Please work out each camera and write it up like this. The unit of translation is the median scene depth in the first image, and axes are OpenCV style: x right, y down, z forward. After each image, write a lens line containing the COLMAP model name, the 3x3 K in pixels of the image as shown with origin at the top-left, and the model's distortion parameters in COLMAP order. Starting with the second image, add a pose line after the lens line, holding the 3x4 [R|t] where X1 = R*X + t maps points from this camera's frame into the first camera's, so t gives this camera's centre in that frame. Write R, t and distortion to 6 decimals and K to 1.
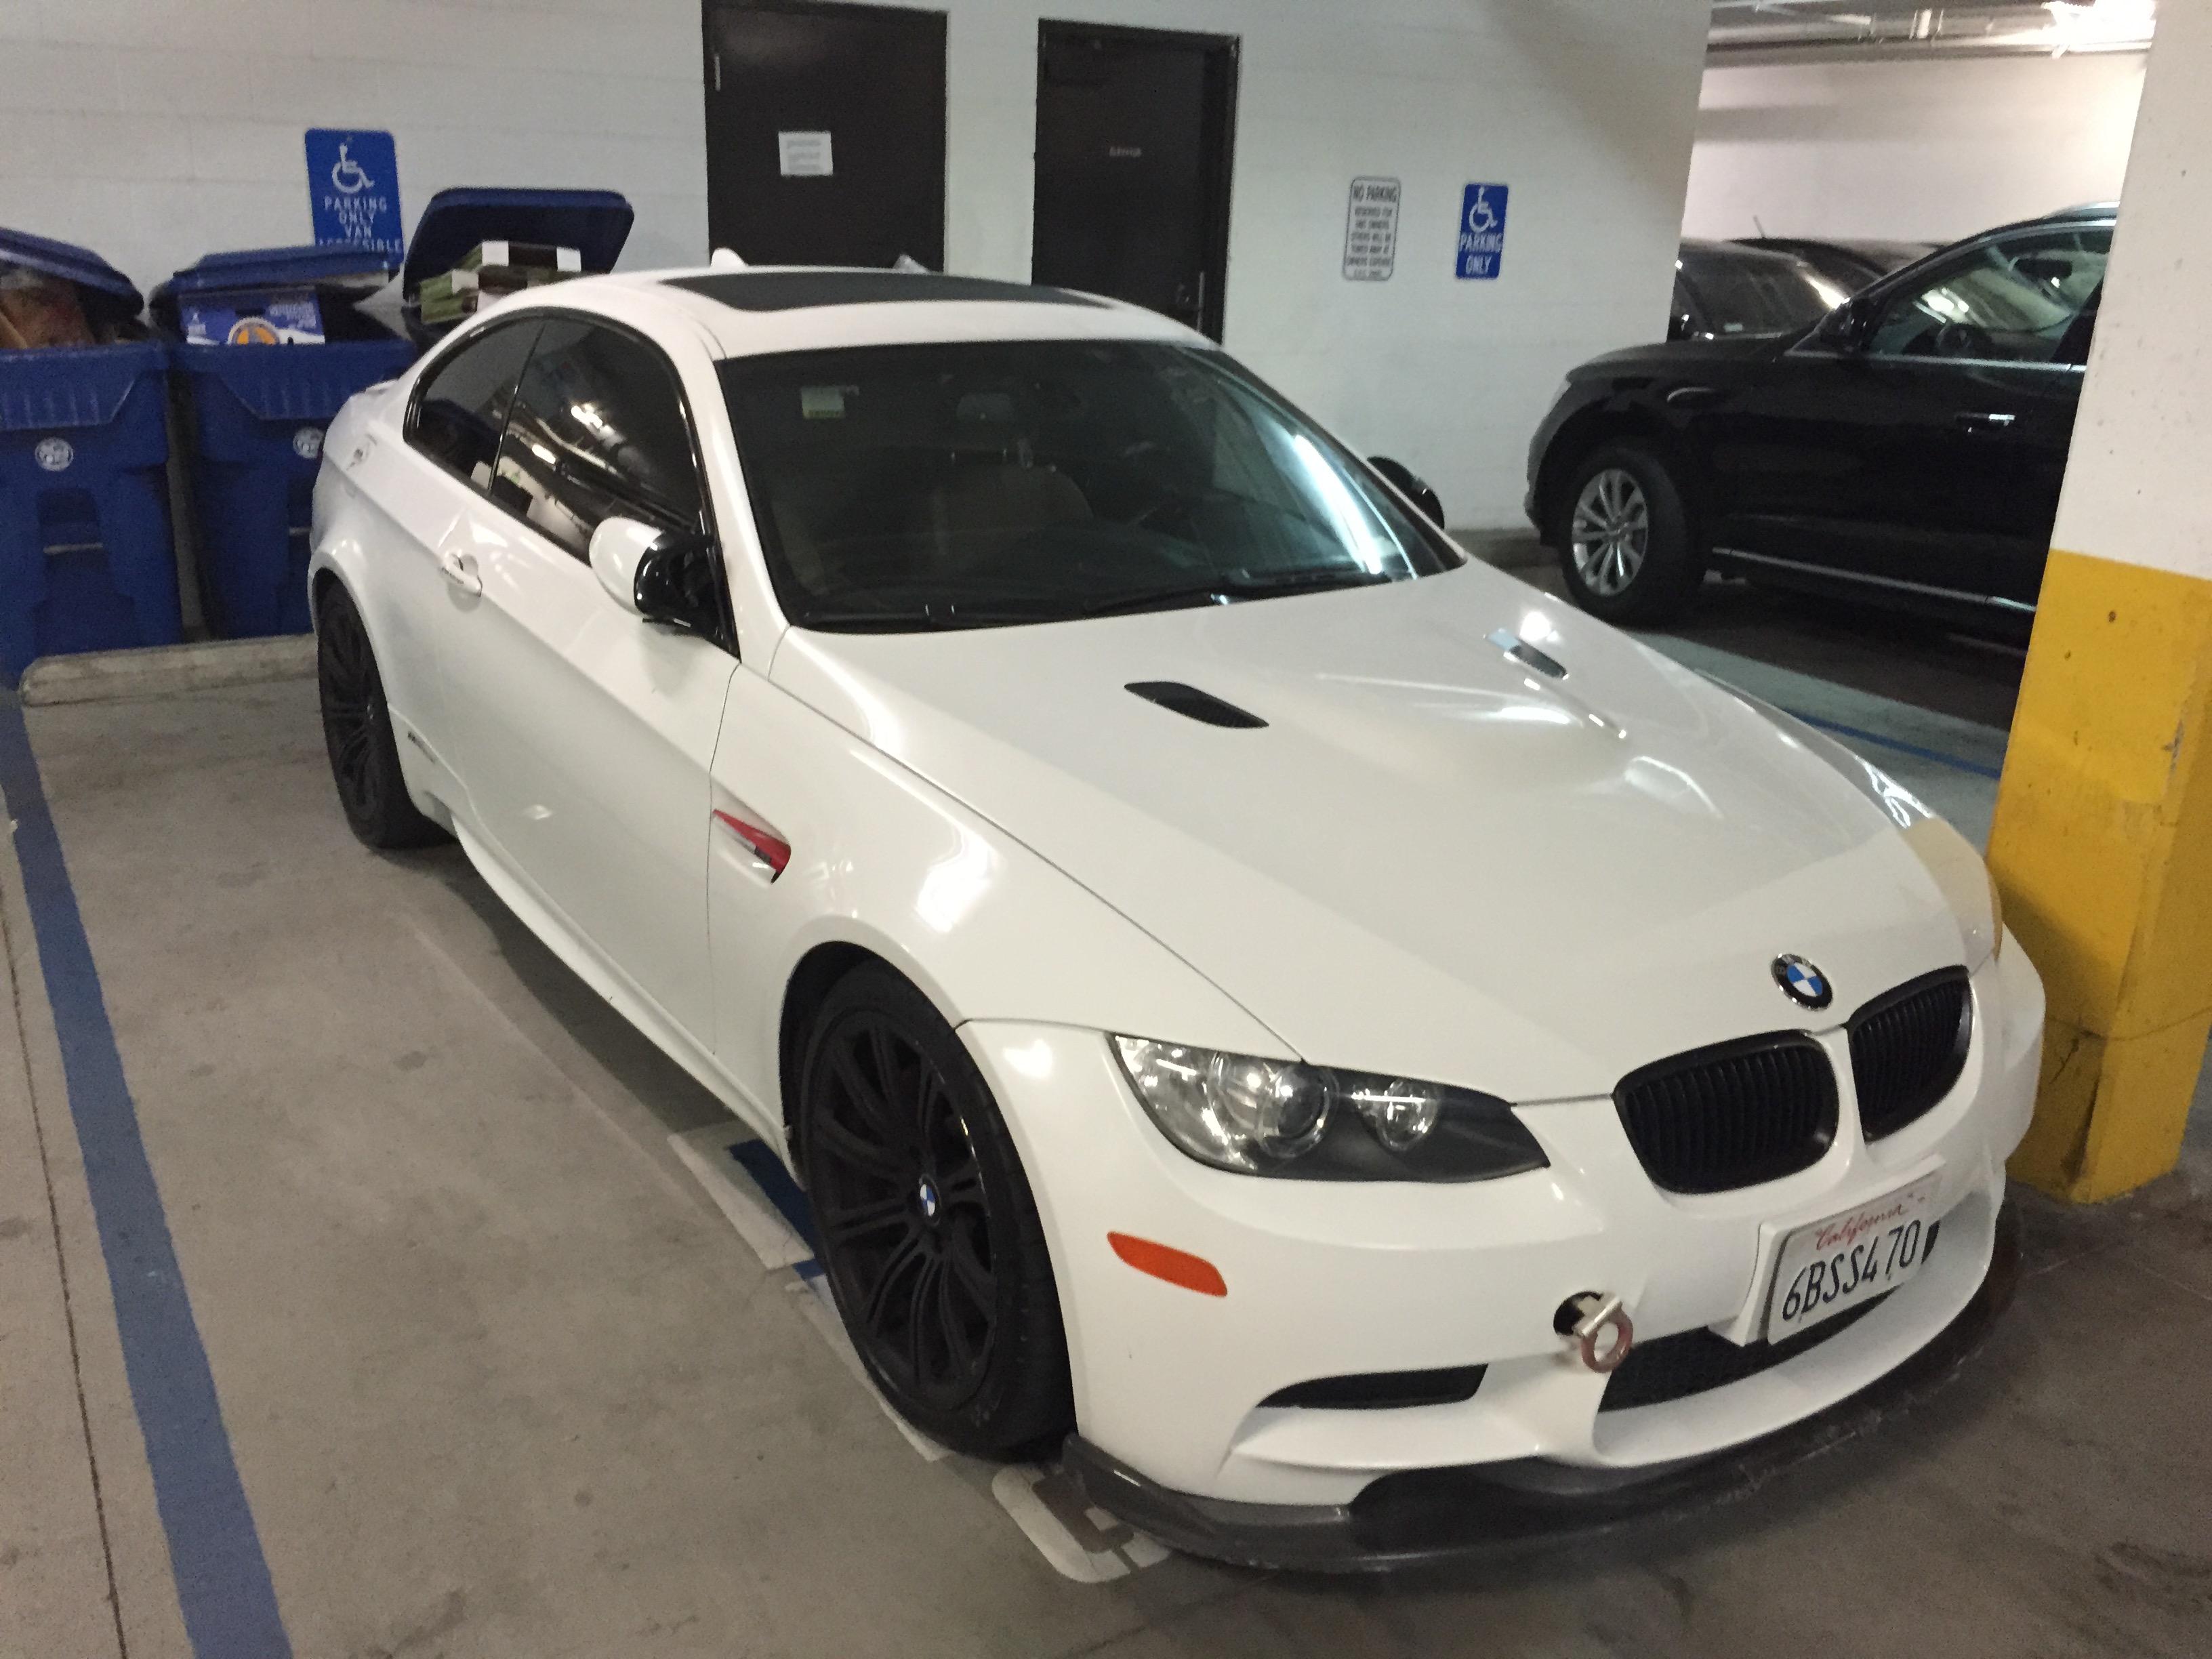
lens RADIAL K [[1914.6, 0, 1106.0], [0, 1914.6, 829.5], [0, 0, 1]] dist [0.090596, -0.145403]
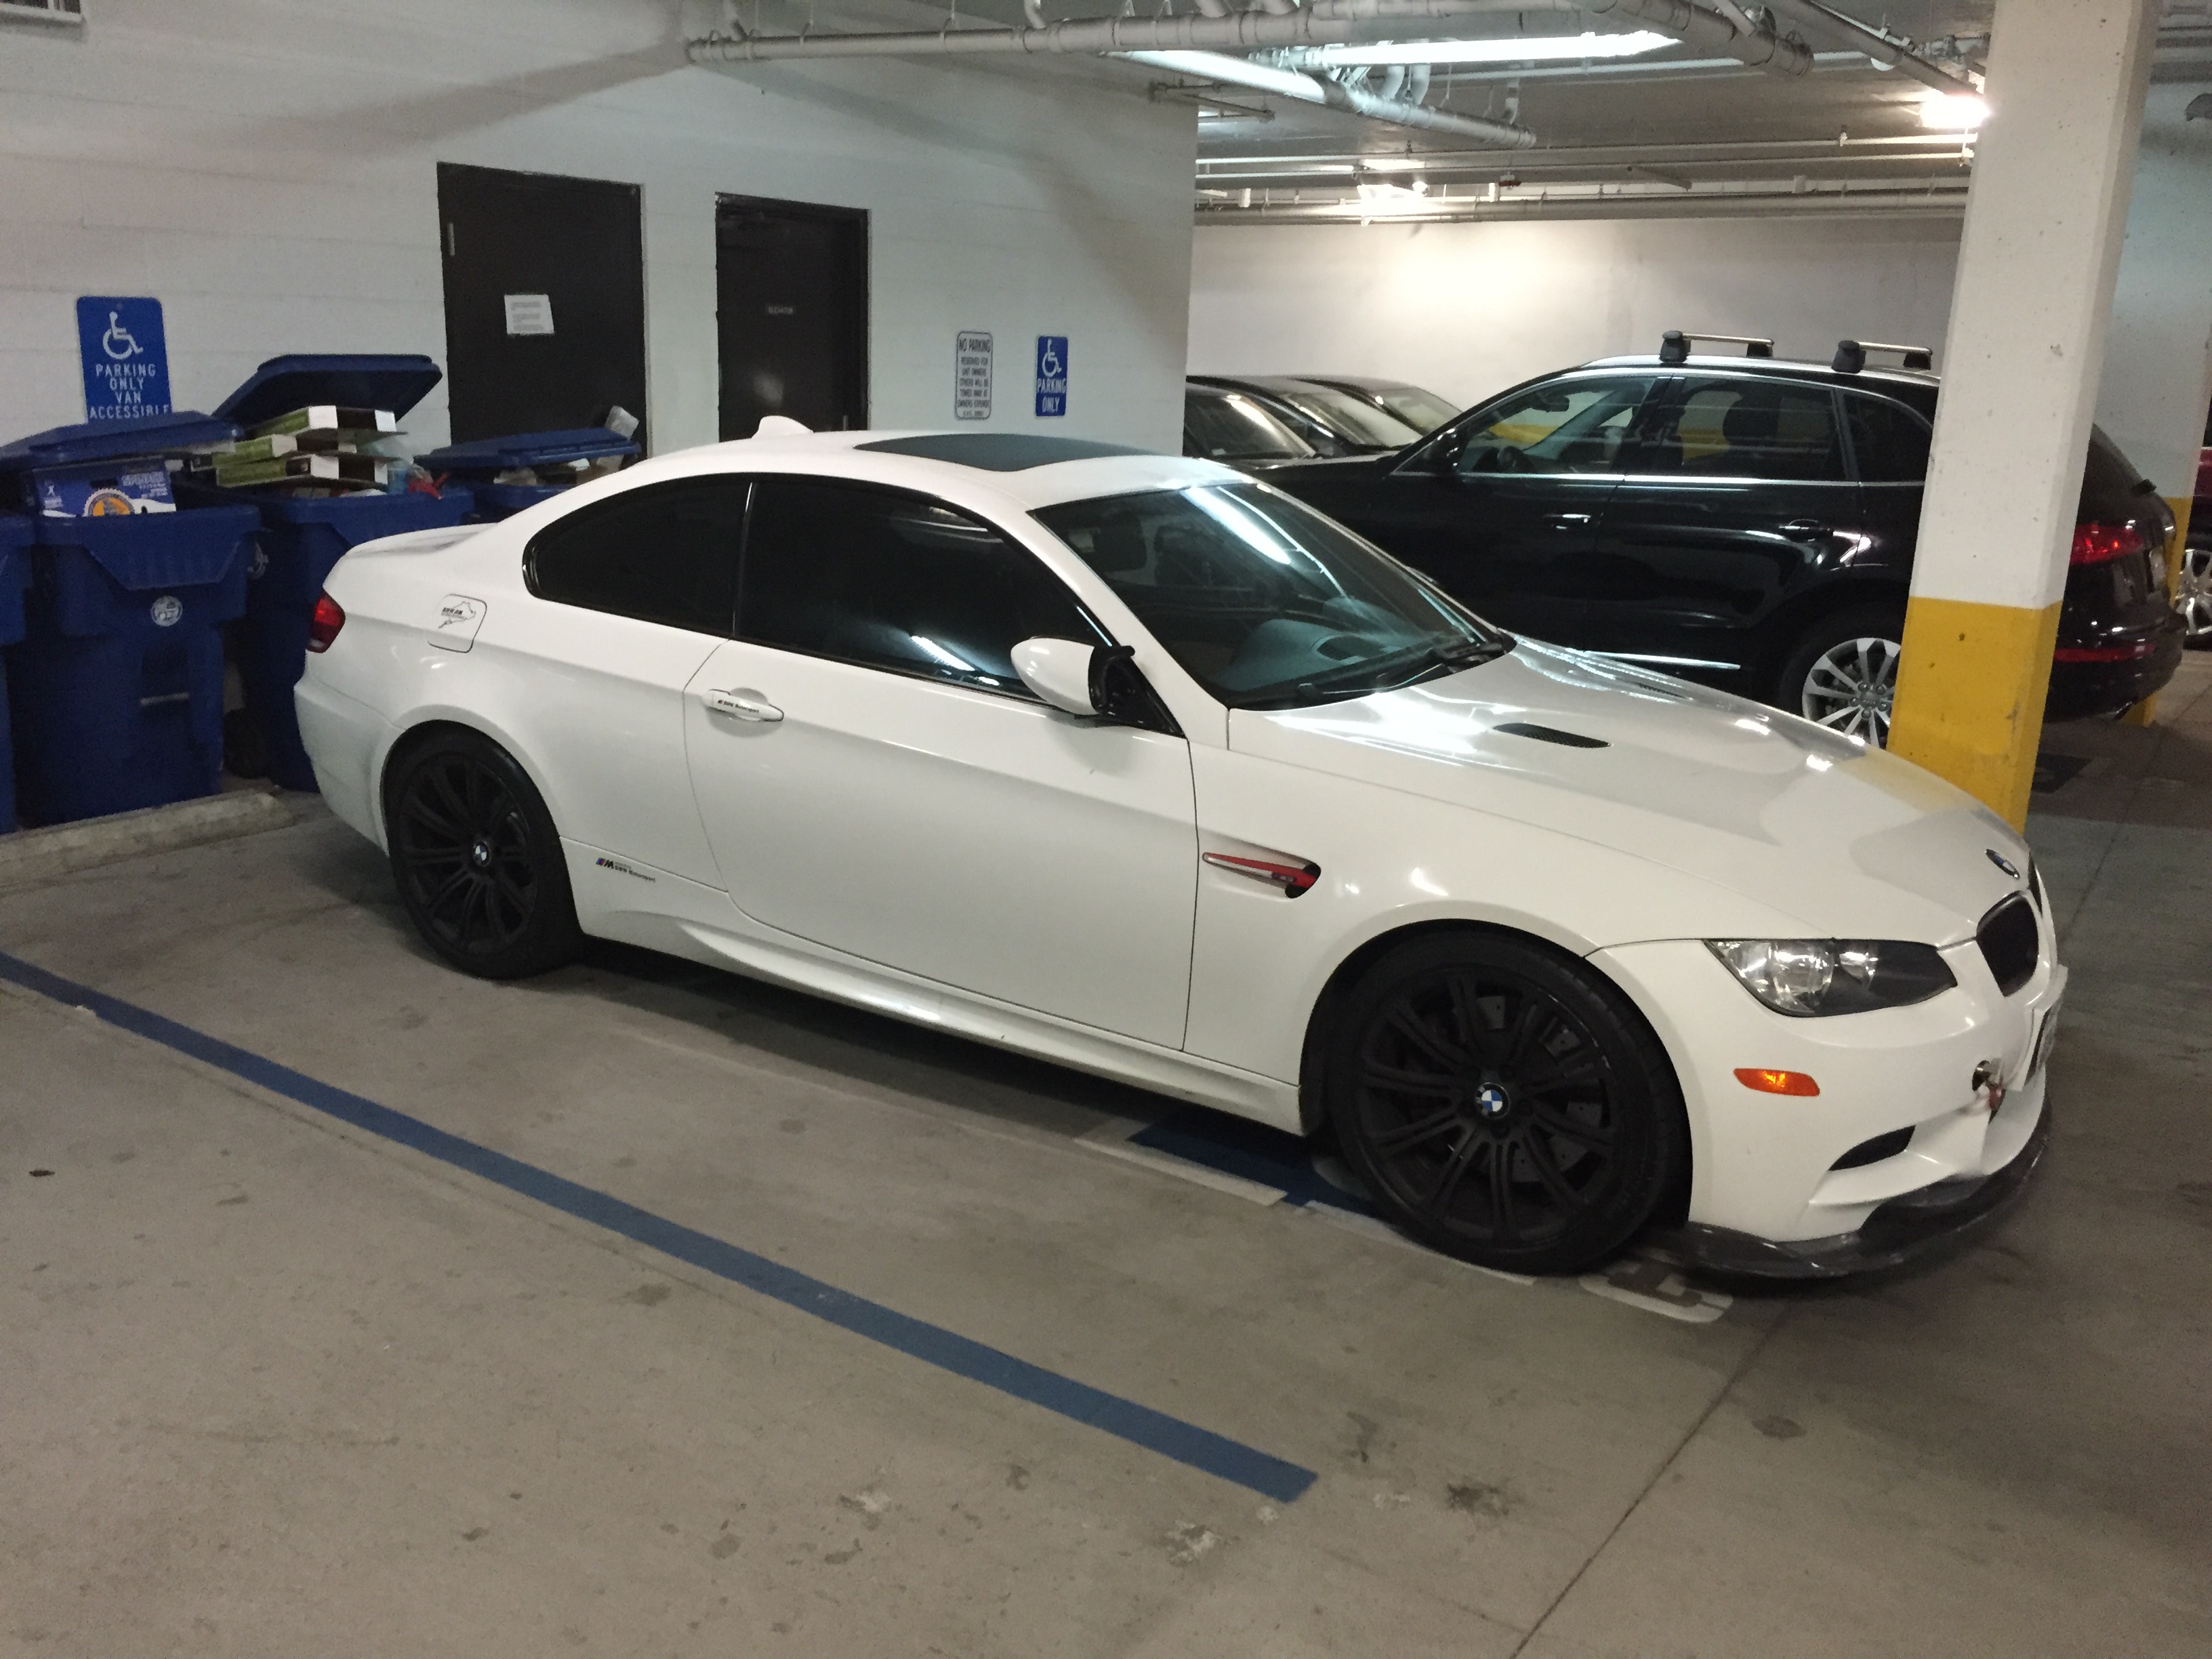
lens RADIAL K [[1914.6, 0, 1106.0], [0, 1914.6, 829.5], [0, 0, 1]] dist [0.090596, -0.145403]
pose [[0.918543, -0.103985, 0.381400, -0.362031], [0.126420, 0.991388, -0.034169, 0.004577], [-0.374563, 0.079602, 0.923778, -0.081587]]
